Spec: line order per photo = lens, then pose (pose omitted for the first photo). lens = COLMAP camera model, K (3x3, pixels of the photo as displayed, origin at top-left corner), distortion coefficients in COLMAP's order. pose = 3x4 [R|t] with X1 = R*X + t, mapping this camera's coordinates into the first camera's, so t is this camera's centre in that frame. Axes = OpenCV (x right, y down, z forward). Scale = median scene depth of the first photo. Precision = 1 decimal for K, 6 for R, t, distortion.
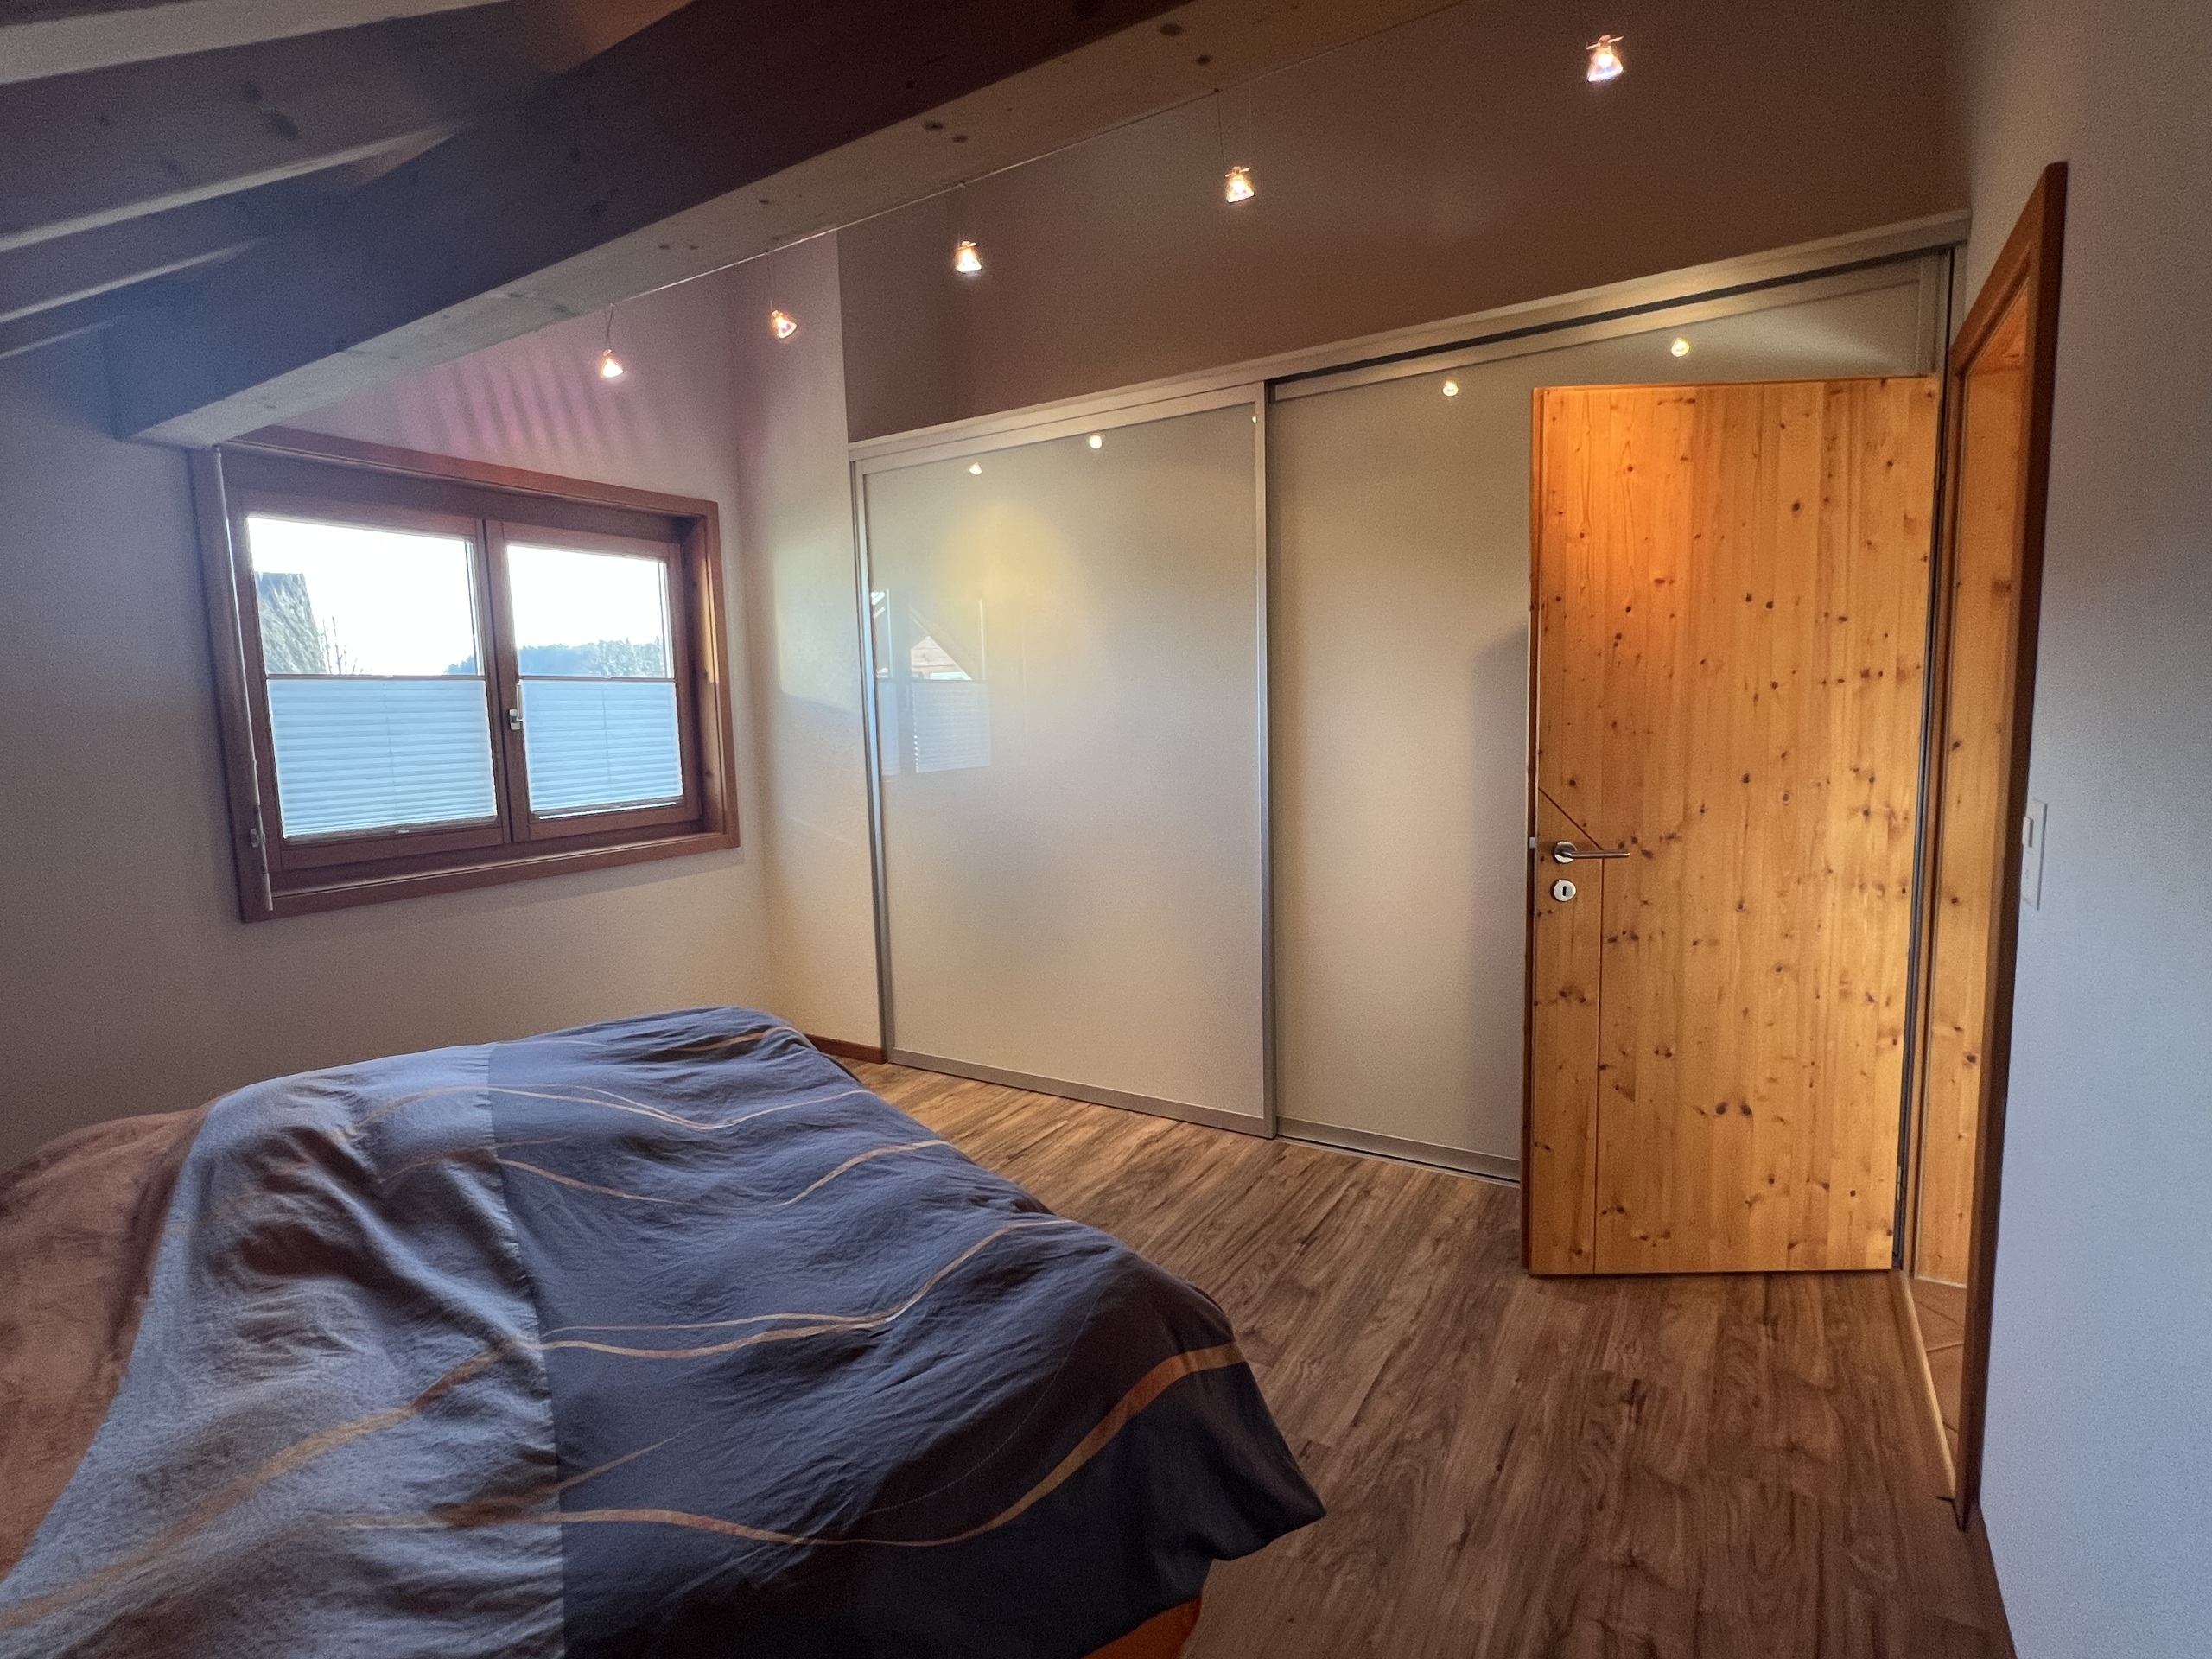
lens RADIAL K [[1078.2, 0, 1106.0], [0, 1078.2, 829.5], [0, 0, 1]] dist [-0.003162, 0.000289]
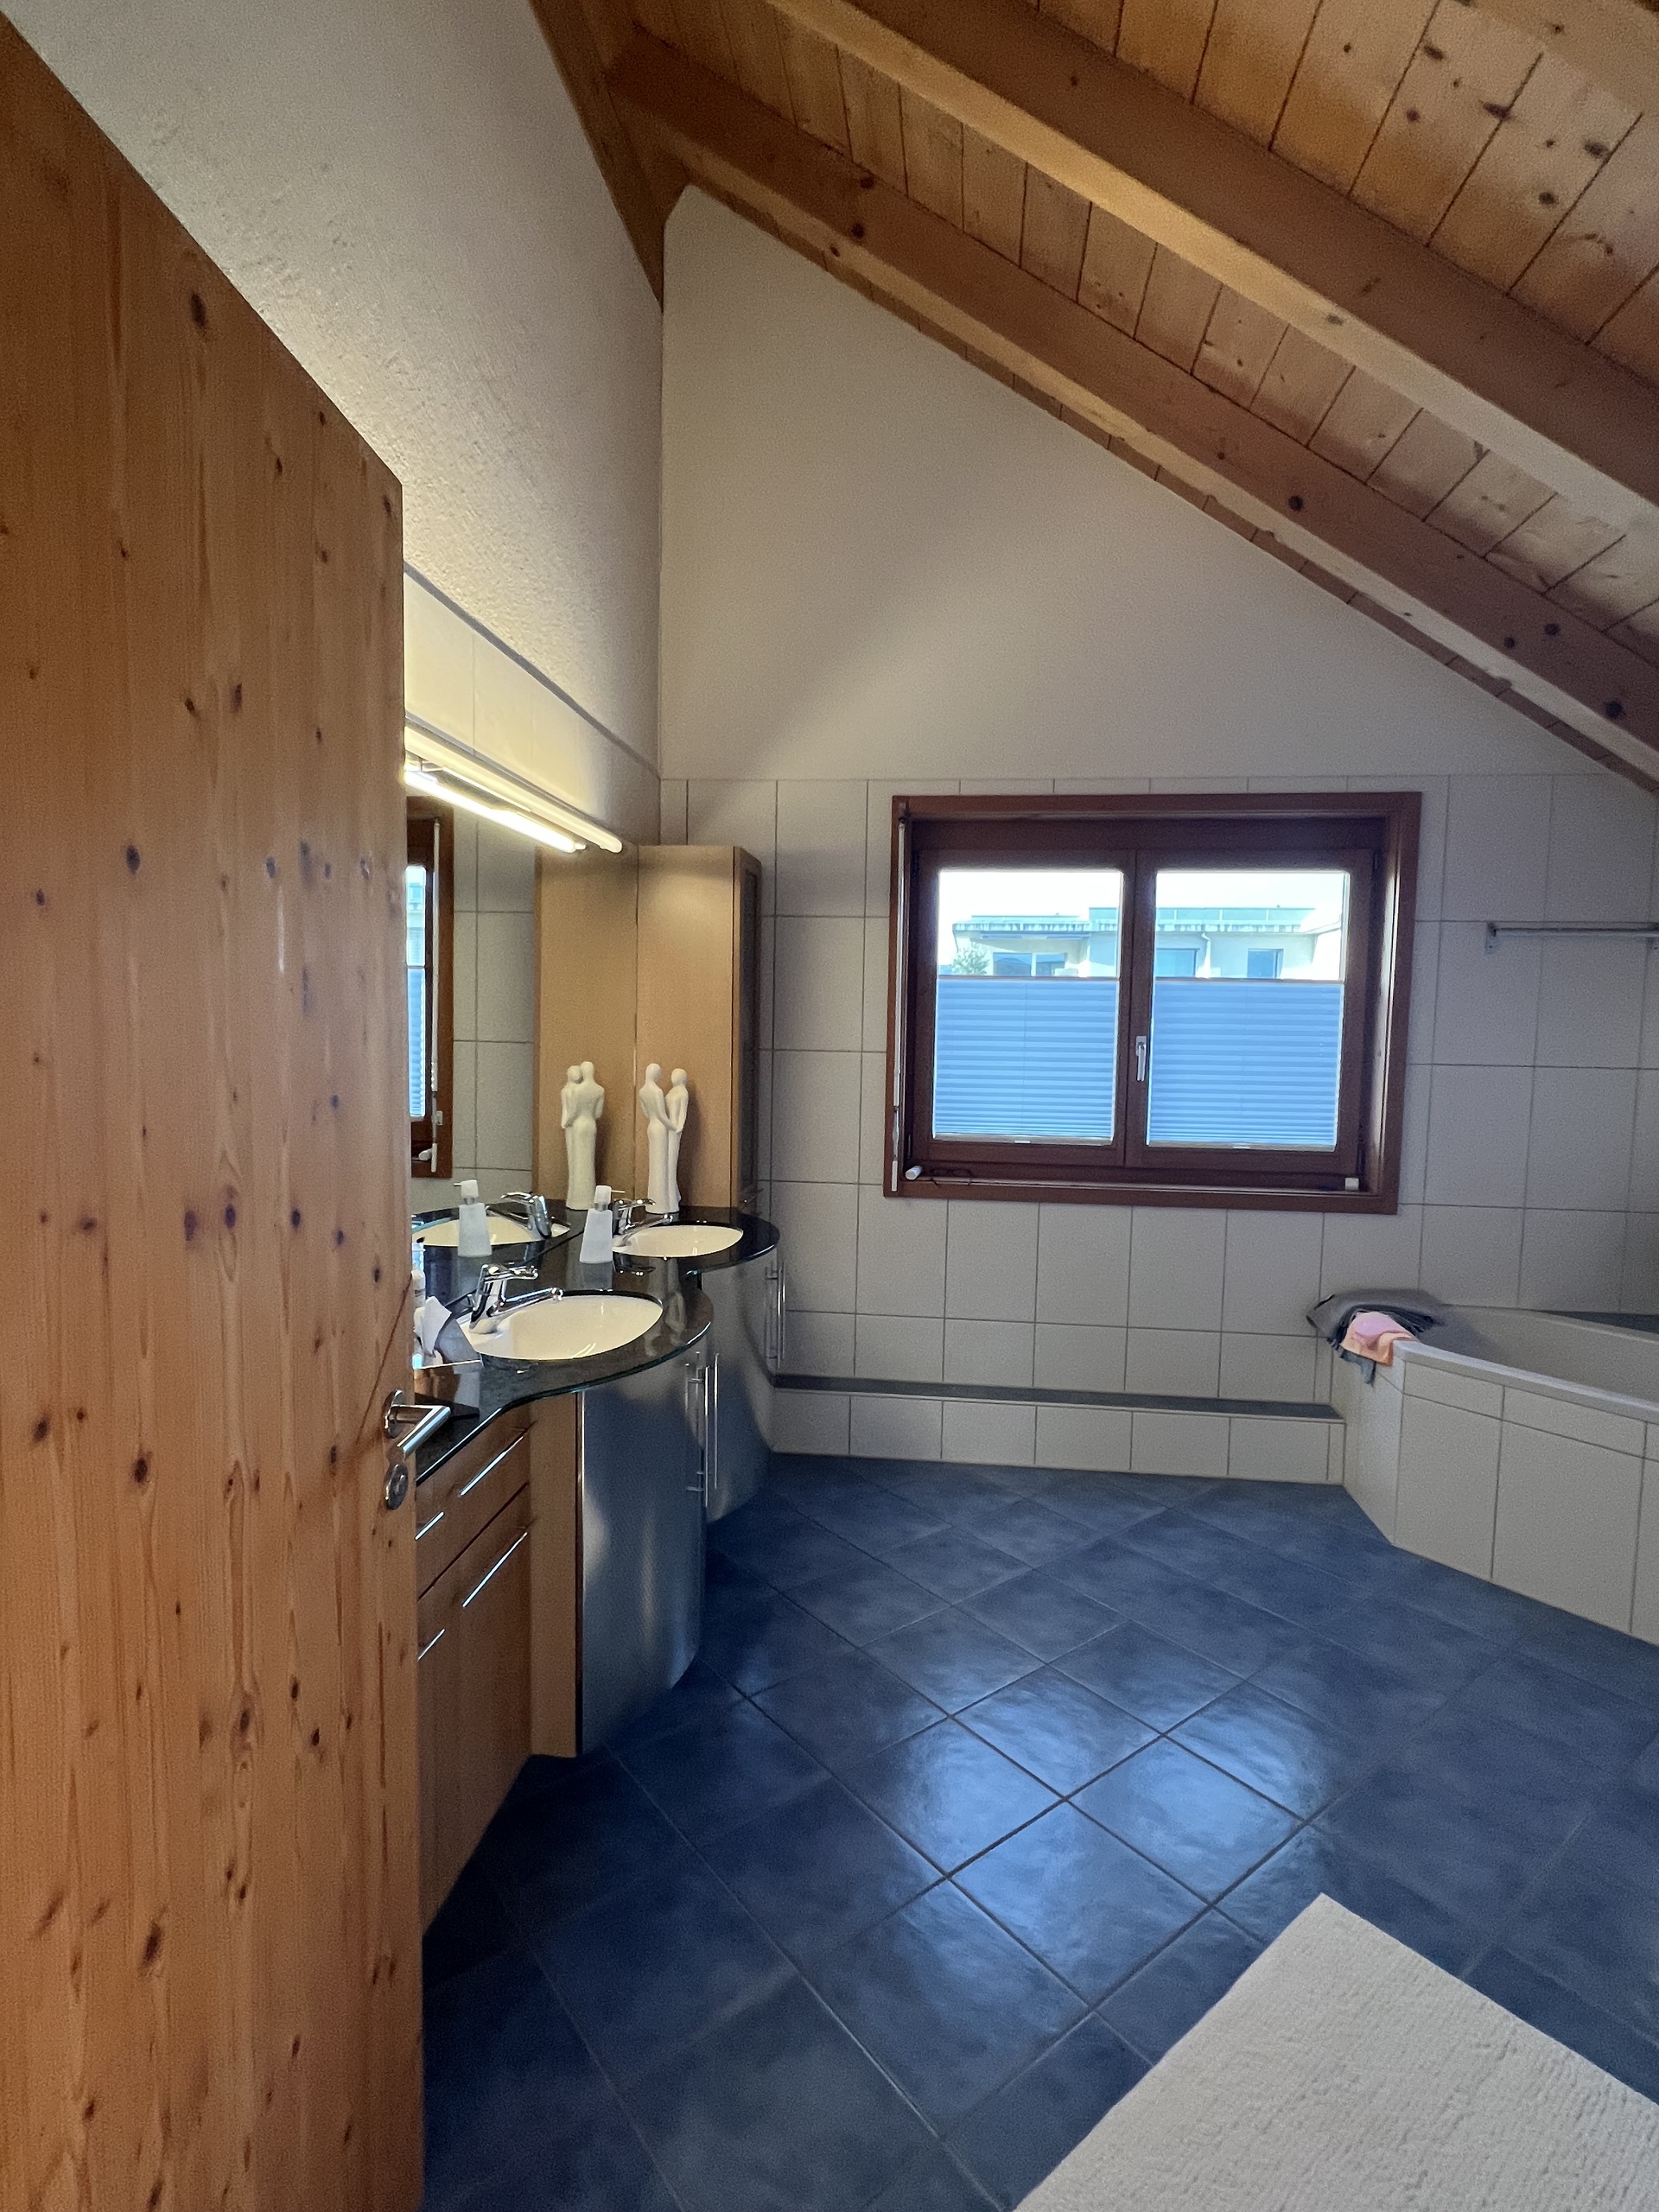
lens RADIAL K [[1078.2, 0, 829.5], [0, 1078.2, 1106.0], [0, 0, 1]] dist [-0.003162, 0.000289]
pose [[0.421241, 0.104863, -0.900866, 0.232172], [-0.129414, 0.990079, 0.054734, -0.064475], [0.897668, 0.093529, 0.430632, 0.311581]]
